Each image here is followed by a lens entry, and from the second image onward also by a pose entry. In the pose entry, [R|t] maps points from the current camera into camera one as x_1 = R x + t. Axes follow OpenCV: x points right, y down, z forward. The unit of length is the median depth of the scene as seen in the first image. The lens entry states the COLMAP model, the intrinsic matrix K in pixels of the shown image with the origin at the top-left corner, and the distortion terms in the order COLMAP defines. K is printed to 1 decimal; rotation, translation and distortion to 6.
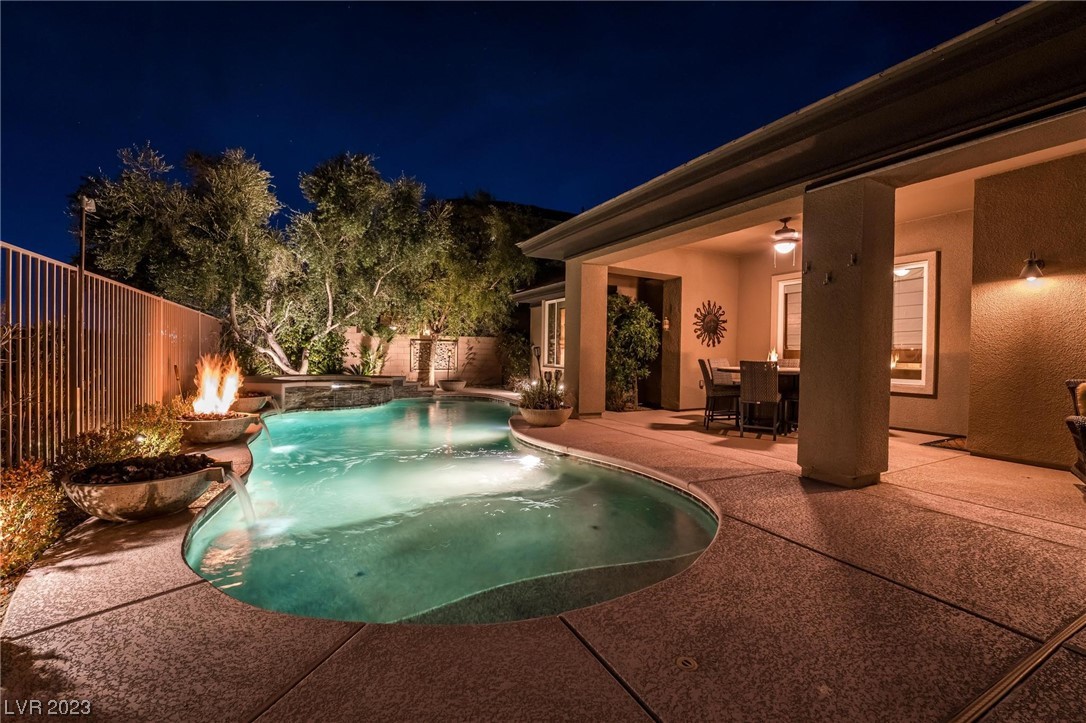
lens RADIAL K [[460.3, 0, 548.8], [0, 460.3, 360.3], [0, 0, 1]] dist [-0.035592, 0.005581]
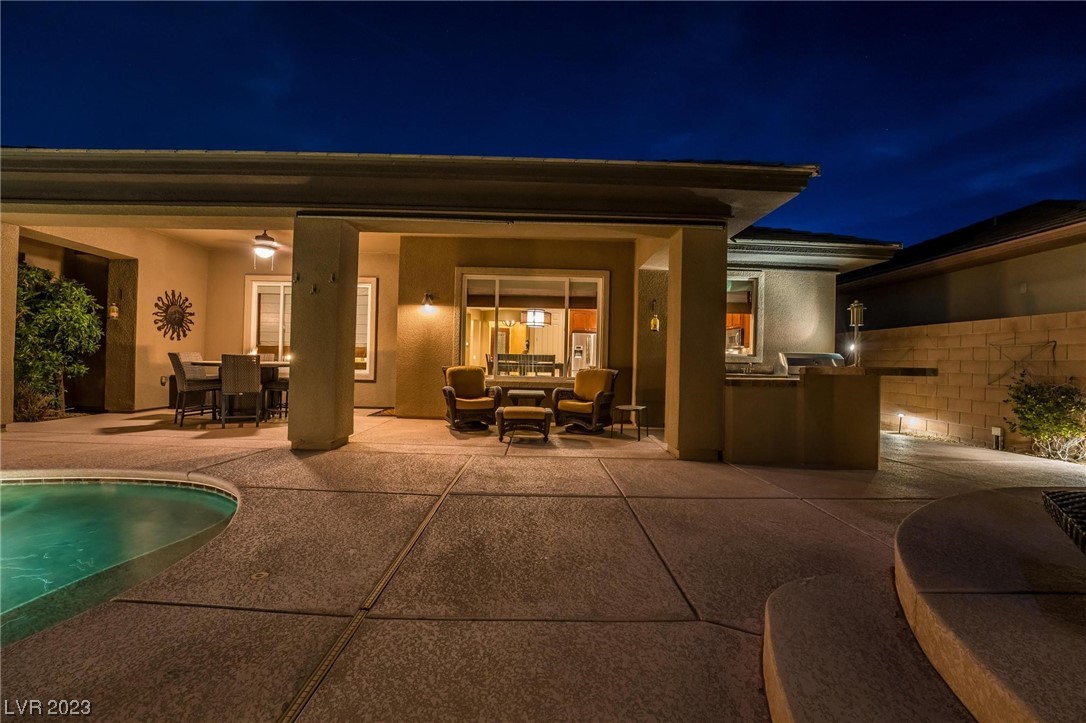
lens RADIAL K [[460.3, 0, 548.8], [0, 460.3, 360.3], [0, 0, 1]] dist [-0.035592, 0.005581]
pose [[0.446552, 0.000683, 0.894757, -0.165764], [-0.002877, 0.999996, 0.000672, 0.011517], [-0.894753, -0.002875, 0.446552, -0.115333]]
